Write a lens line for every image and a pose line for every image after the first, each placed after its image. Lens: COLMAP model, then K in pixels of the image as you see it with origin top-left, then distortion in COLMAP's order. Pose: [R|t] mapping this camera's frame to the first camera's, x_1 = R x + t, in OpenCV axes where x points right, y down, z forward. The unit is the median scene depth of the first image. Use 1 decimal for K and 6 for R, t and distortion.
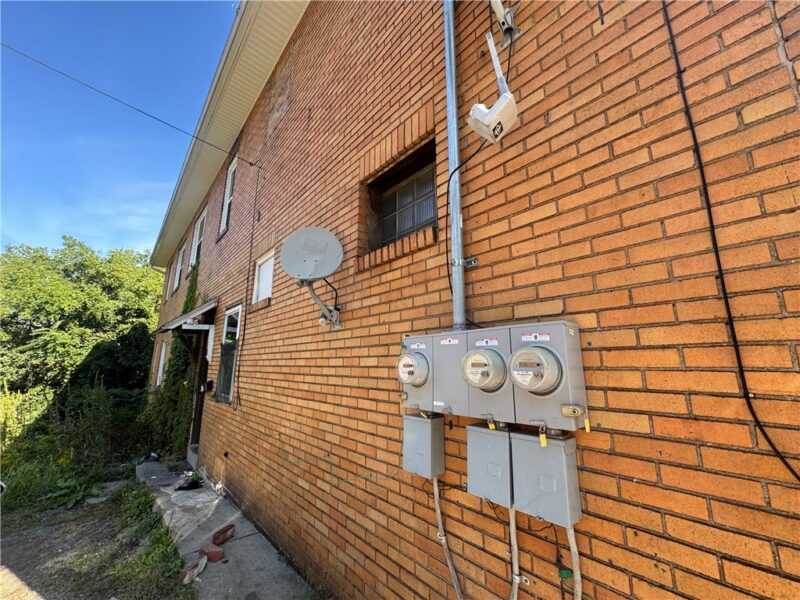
lens RADIAL K [[321.8, 0, 400.0], [0, 321.8, 300.0], [0, 0, 1]] dist [-0.001563, -0.000147]
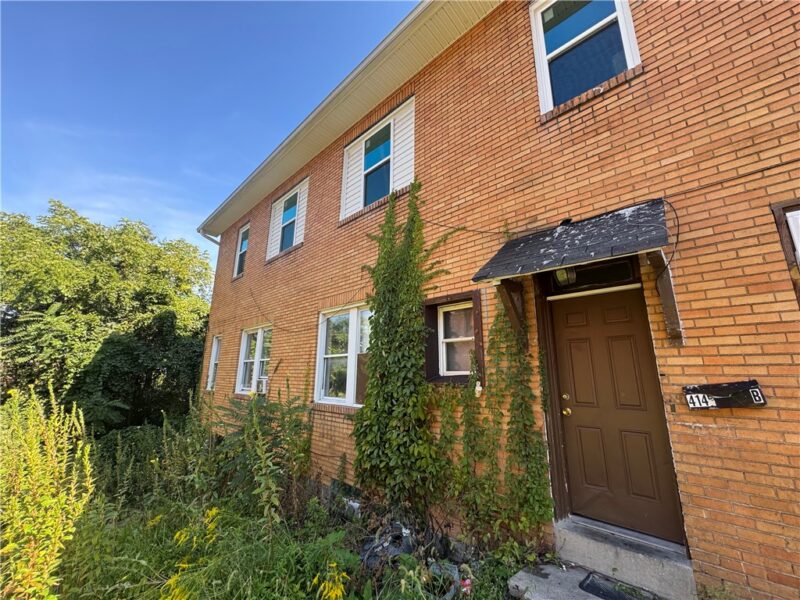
lens RADIAL K [[319.4, 0, 399.7], [0, 319.4, 296.5], [0, 0, 1]] dist [-0.002755, -0.000166]
pose [[0.994539, 0.034216, 0.098596, -0.358032], [-0.030037, 0.998599, -0.043563, 0.056023], [-0.099948, 0.040364, 0.994174, 0.205602]]
